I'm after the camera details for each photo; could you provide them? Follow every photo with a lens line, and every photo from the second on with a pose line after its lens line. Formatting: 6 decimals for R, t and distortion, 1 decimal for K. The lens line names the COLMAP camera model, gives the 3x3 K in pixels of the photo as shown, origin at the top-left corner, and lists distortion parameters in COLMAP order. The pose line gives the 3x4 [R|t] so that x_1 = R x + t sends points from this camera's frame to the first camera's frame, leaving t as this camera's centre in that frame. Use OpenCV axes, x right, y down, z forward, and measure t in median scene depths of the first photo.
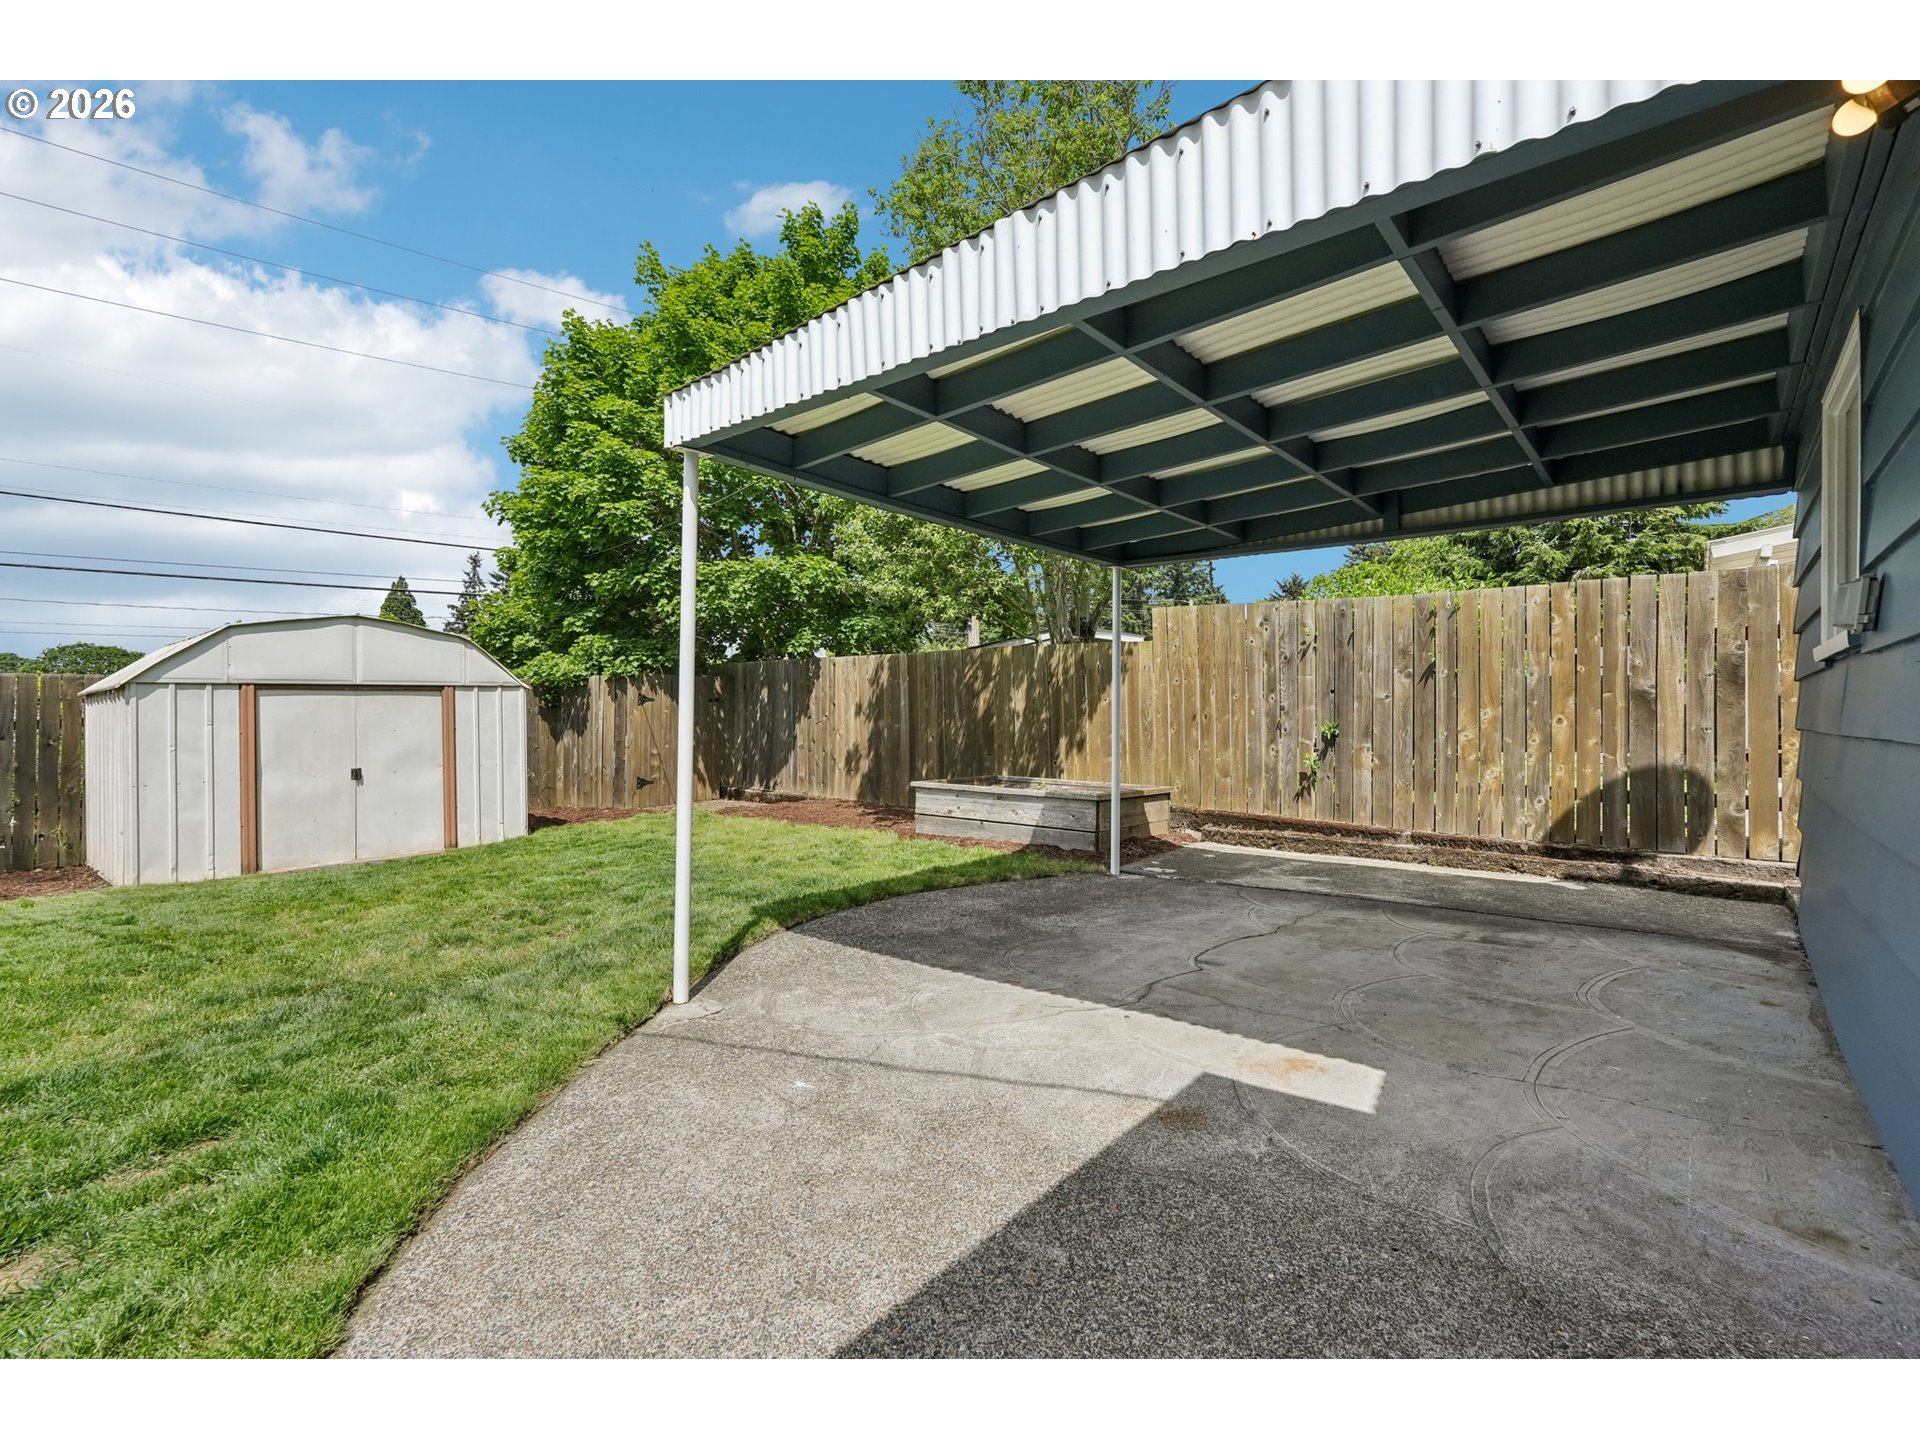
lens RADIAL K [[854.9, 0, 956.4], [0, 854.9, 695.7], [0, 0, 1]] dist [-0.005022, 0.000331]
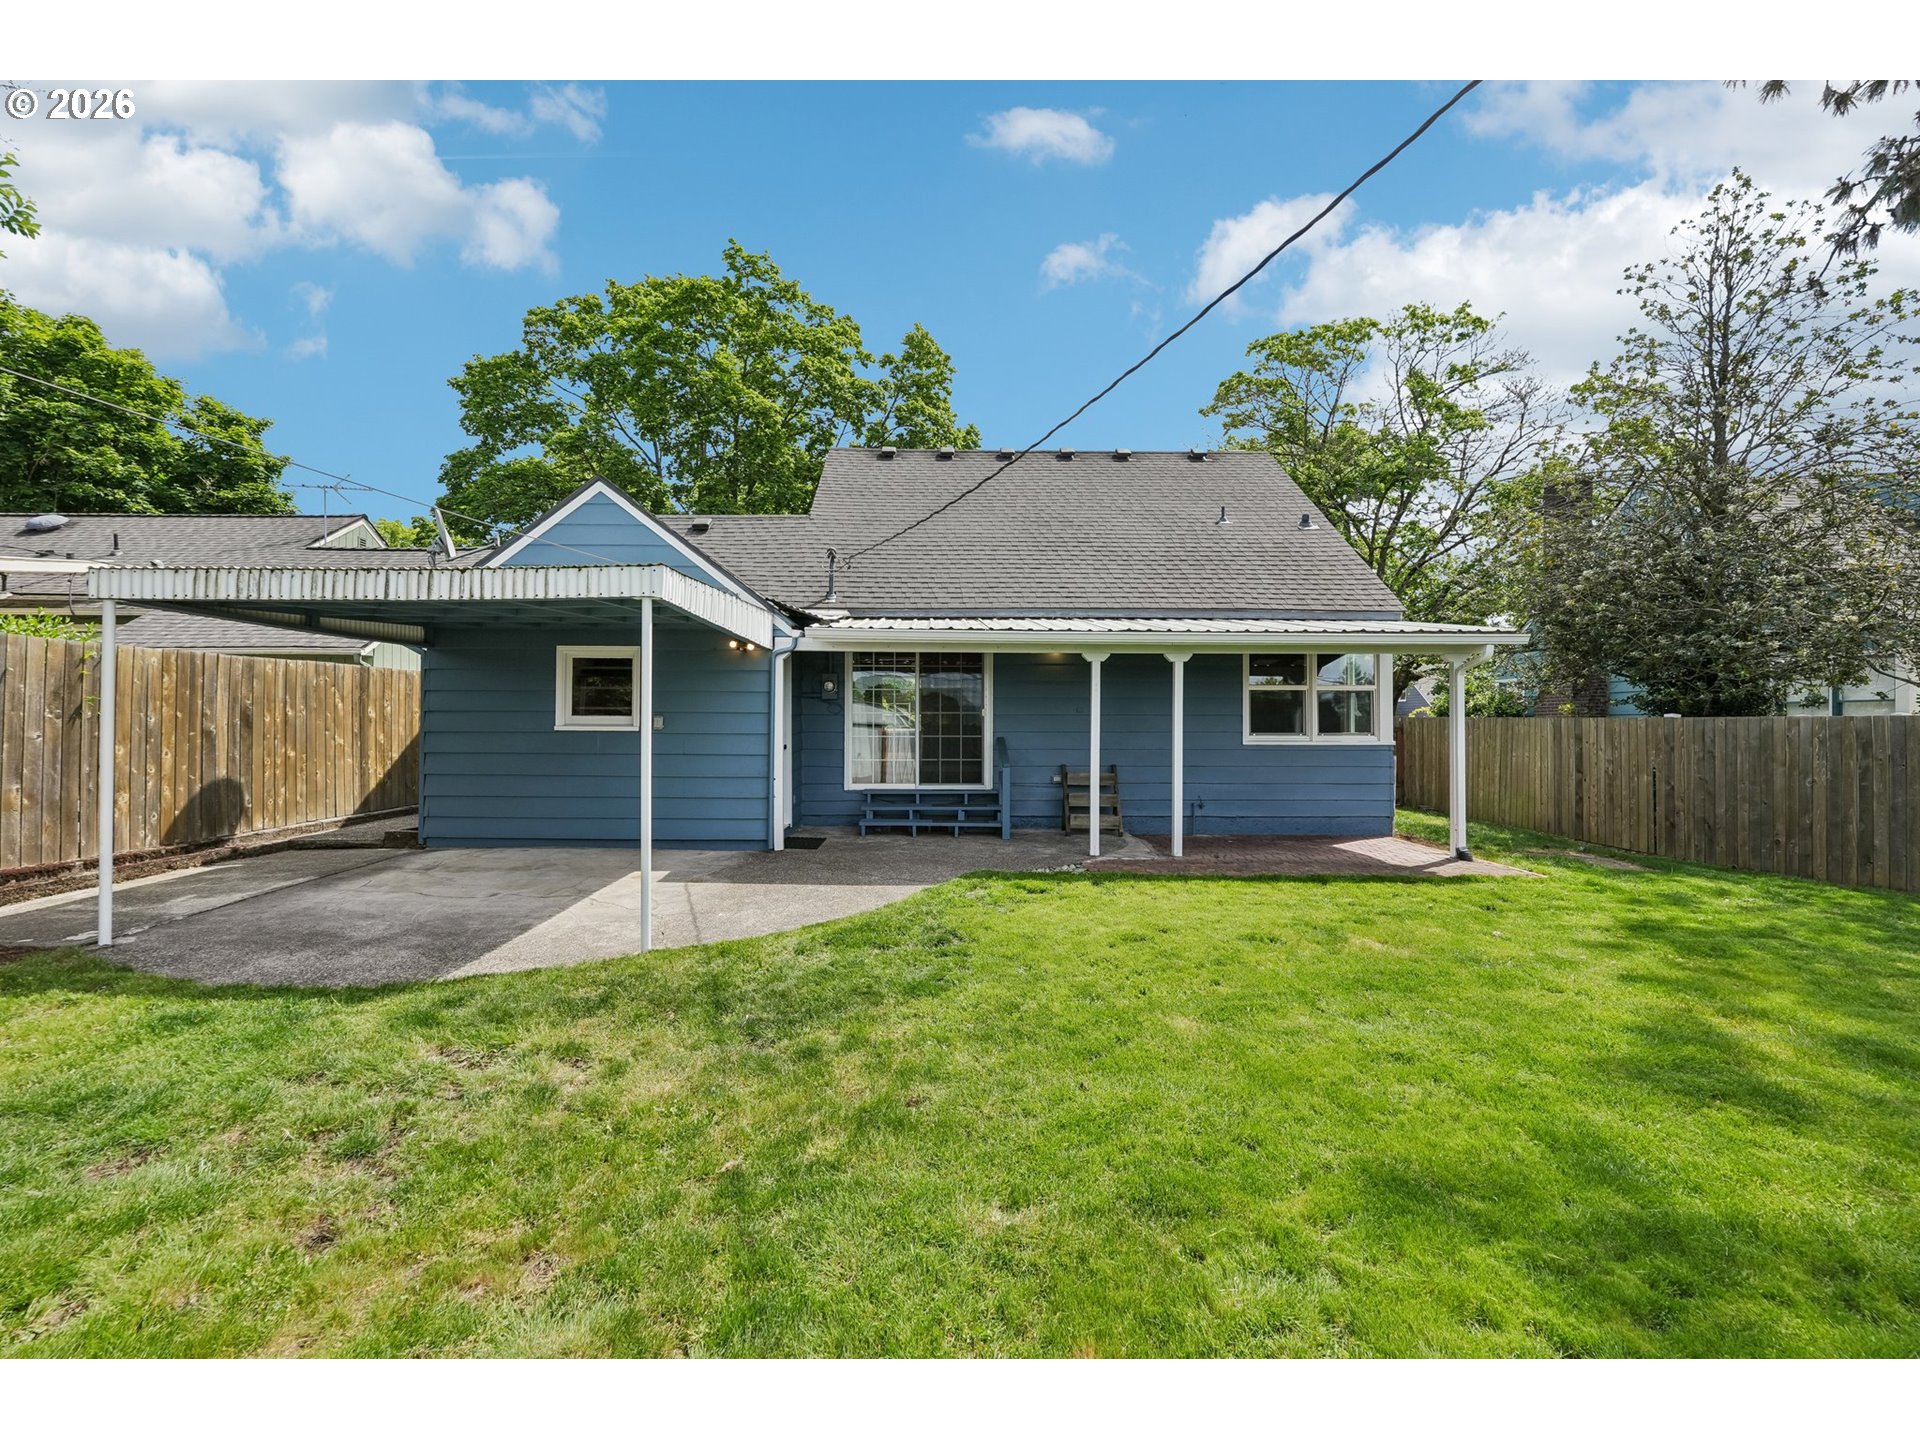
lens RADIAL K [[846.9, 0, 955.0], [0, 846.9, 715.1], [0, 0, 1]] dist [-0.008209, 0.000536]
pose [[-0.661637, -0.002938, 0.749818, -0.907255], [-0.024118, 0.999558, -0.017365, -0.031012], [-0.749436, -0.029574, -0.661416, 0.791184]]
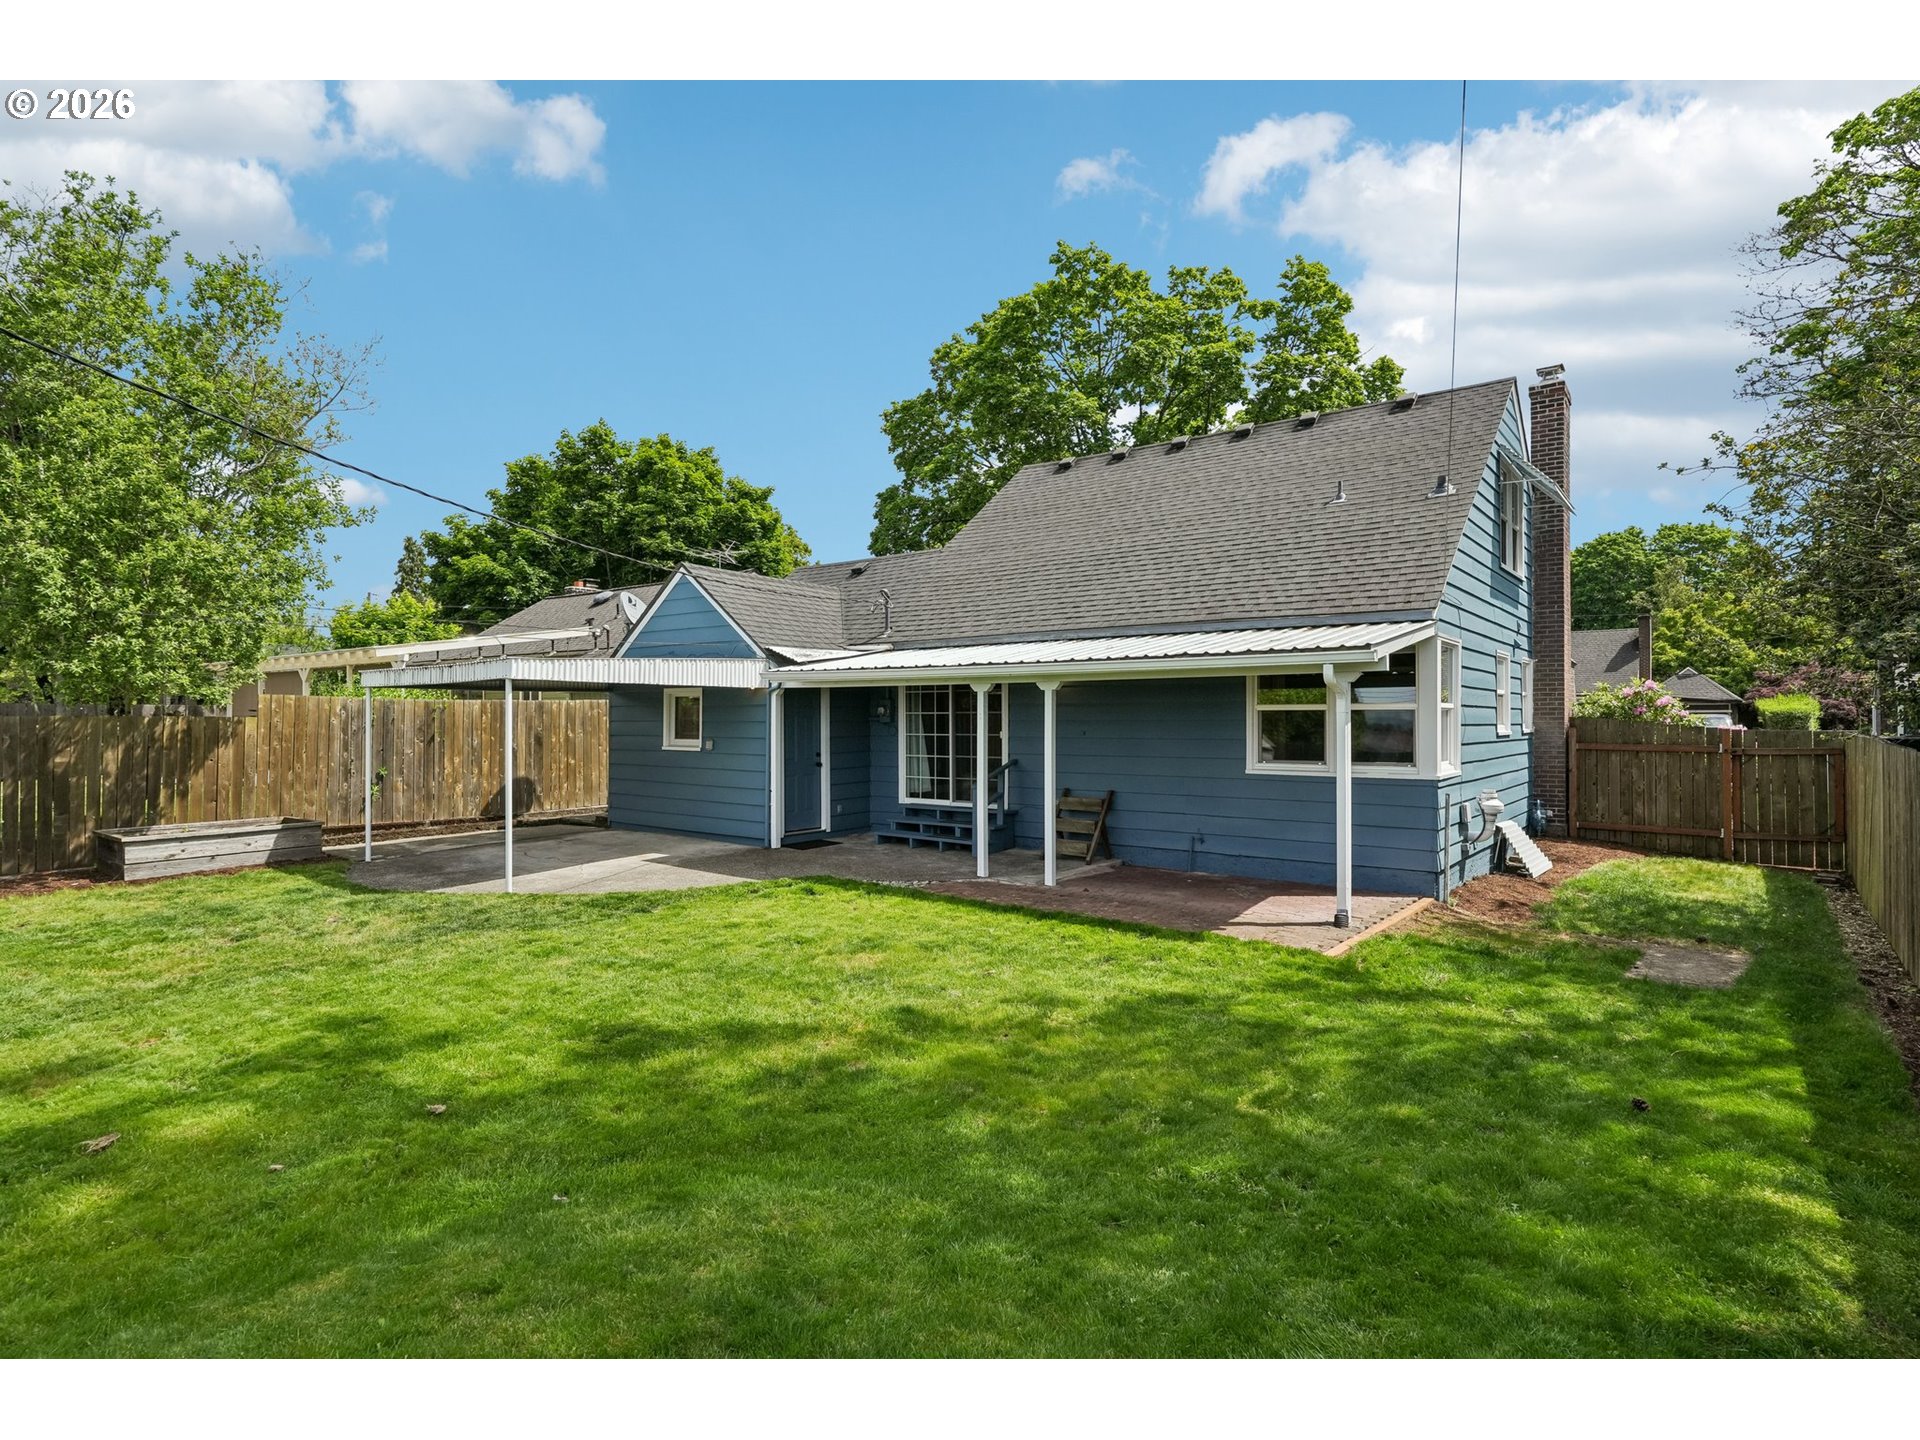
lens RADIAL K [[994.0, 0, 960.0], [0, 994.0, 720.0], [0, 0, 1]] dist [-0.003472, -0.000090]
pose [[-0.056519, -0.011849, 0.998331, -1.658677], [-0.018907, 0.999763, 0.010796, -0.110780], [-0.998222, -0.018265, -0.056730, -0.086412]]
